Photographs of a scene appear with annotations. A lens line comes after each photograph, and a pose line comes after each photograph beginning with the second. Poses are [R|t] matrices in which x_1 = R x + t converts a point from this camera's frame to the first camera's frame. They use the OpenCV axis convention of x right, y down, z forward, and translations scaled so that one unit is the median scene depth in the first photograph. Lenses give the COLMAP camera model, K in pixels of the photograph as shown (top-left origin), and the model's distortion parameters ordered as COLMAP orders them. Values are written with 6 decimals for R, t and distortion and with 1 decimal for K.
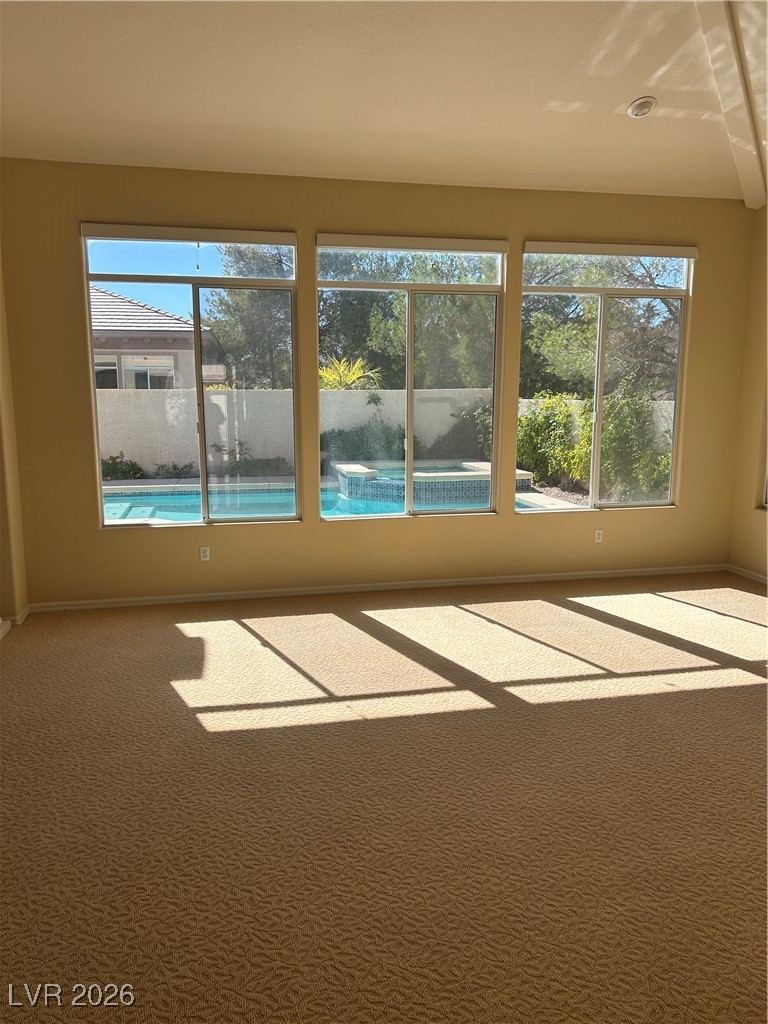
lens RADIAL K [[780.5, 0, 384.0], [0, 780.5, 512.0], [0, 0, 1]] dist [0.080686, -0.000191]
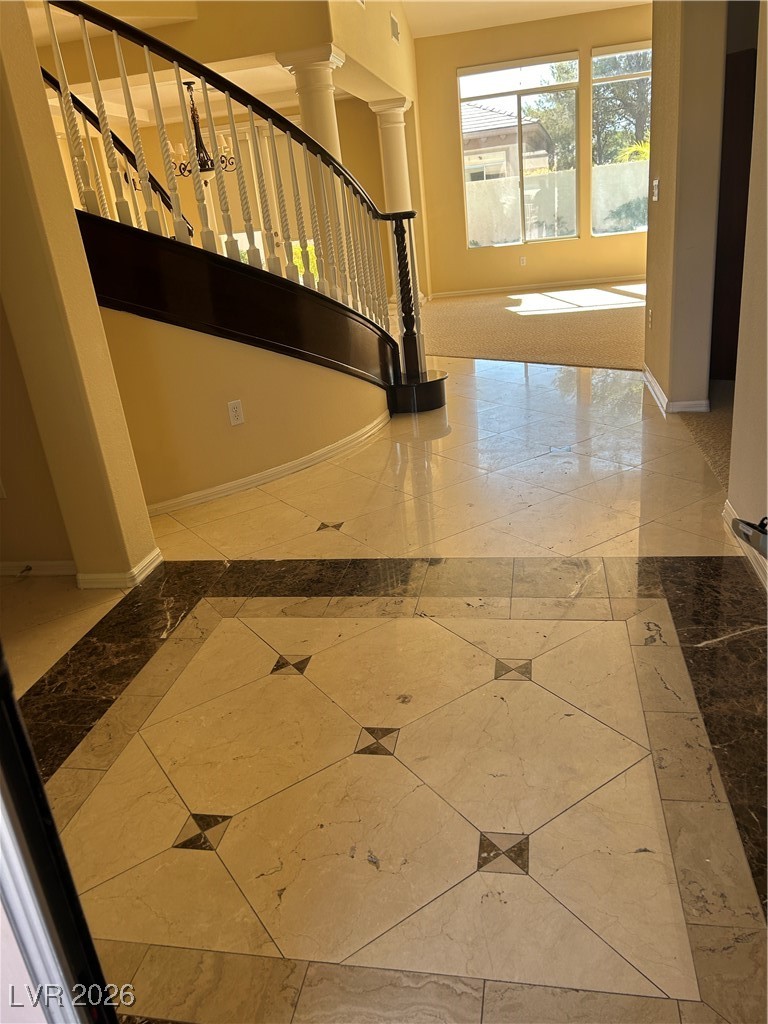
lens RADIAL K [[766.6, 0, 384.0], [0, 766.6, 512.0], [0, 0, 1]] dist [0.005433, 0.003429]
pose [[0.915131, 0.060375, -0.398611, 0.212404], [0.038555, 0.971086, 0.235597, 0.186994], [0.401310, -0.230970, 0.886343, -0.804005]]
